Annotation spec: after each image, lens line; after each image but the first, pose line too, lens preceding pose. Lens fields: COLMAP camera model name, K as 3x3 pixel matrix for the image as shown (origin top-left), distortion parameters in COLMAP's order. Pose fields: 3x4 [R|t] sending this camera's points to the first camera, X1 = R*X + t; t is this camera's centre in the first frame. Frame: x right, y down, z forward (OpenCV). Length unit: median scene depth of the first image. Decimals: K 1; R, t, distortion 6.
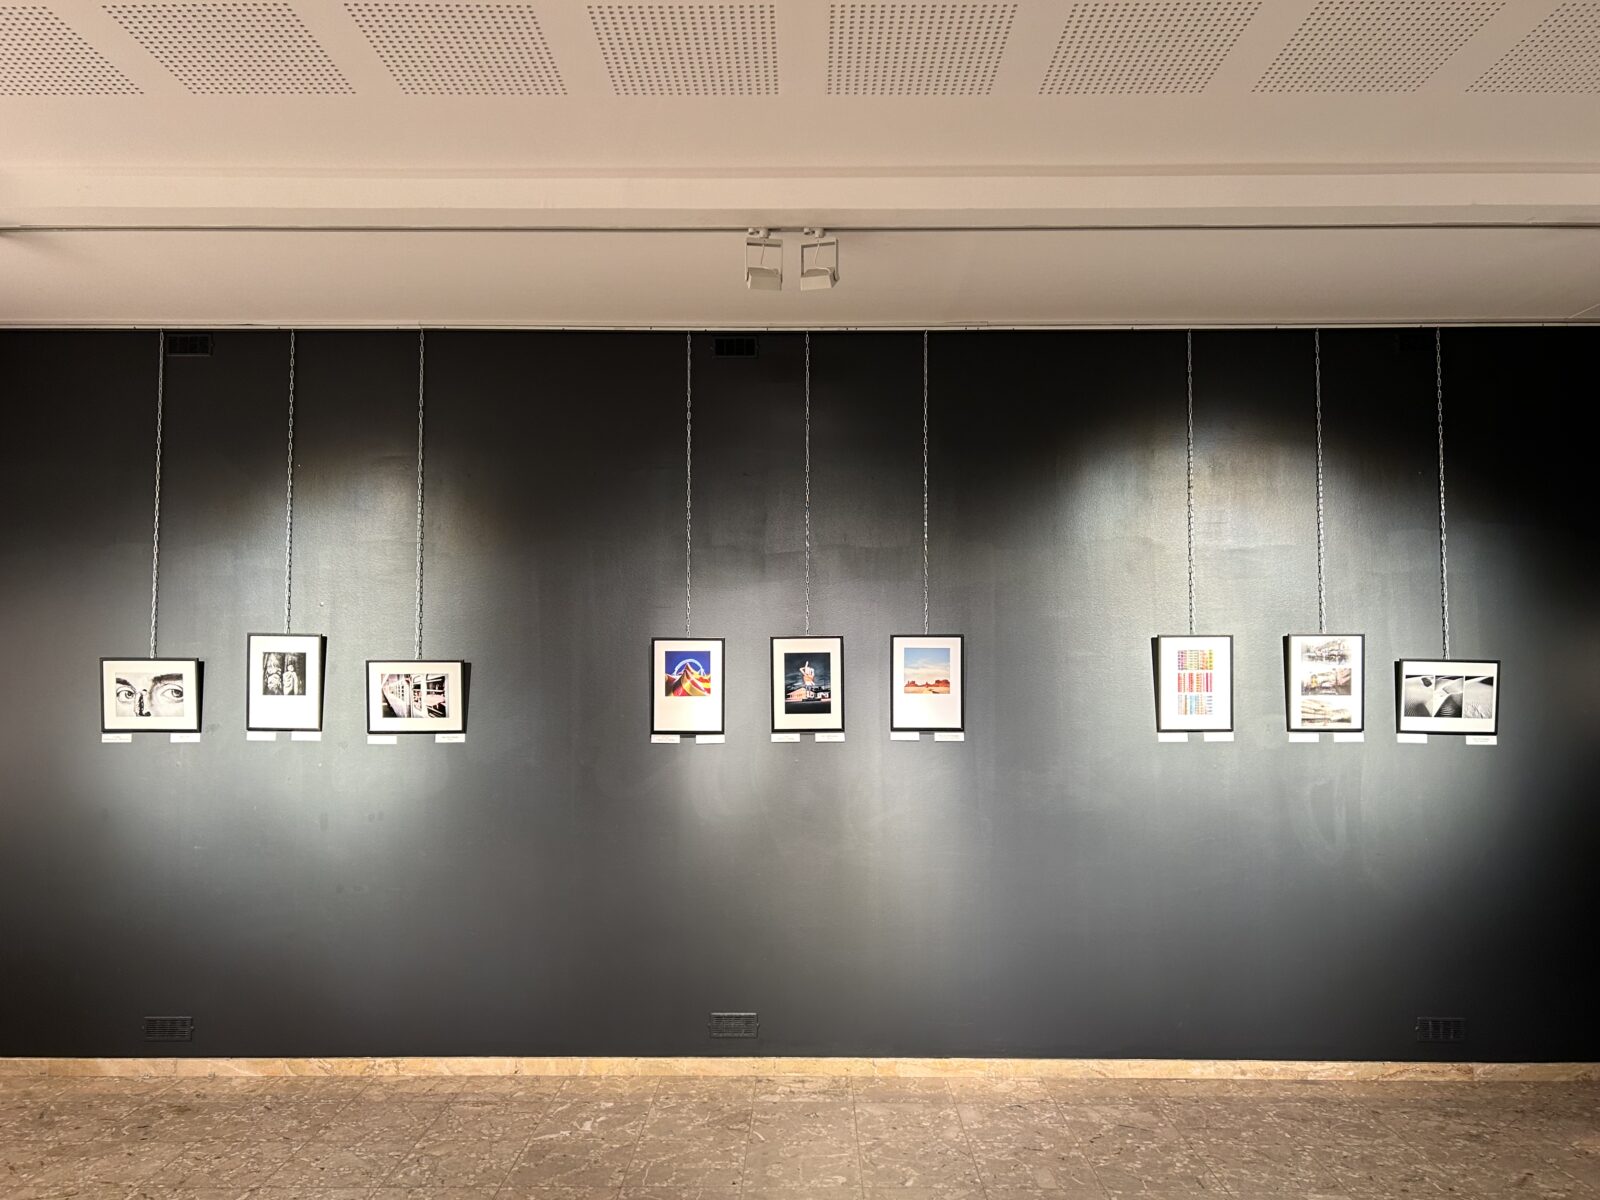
lens RADIAL K [[1247.4, 0, 804.8], [0, 1247.4, 595.0], [0, 0, 1]] dist [0.071158, -0.022033]
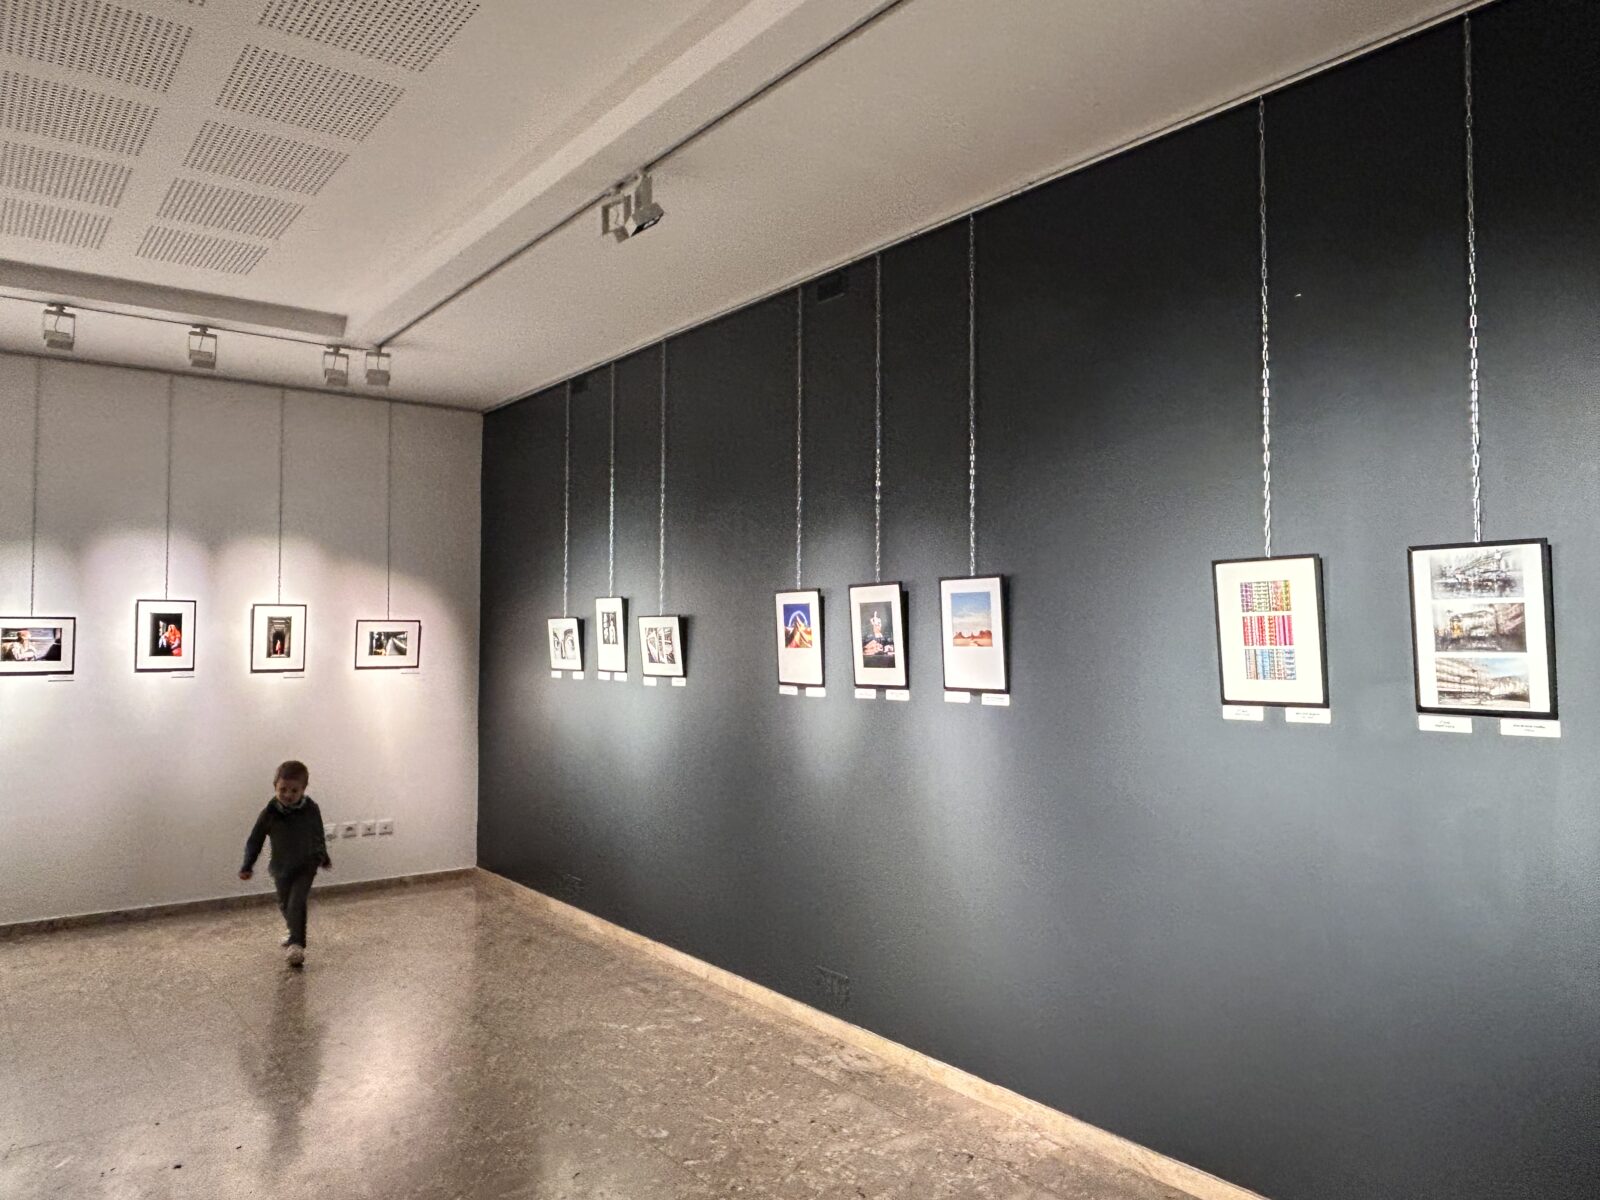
lens RADIAL K [[1152.3, 0, 804.2], [0, 1152.3, 591.6], [0, 0, 1]] dist [0.003732, 0.003759]
pose [[0.601753, -0.033490, -0.797979, 0.648255], [0.043679, 0.999005, -0.008989, 0.044080], [0.797487, -0.029446, 0.602618, 0.446151]]
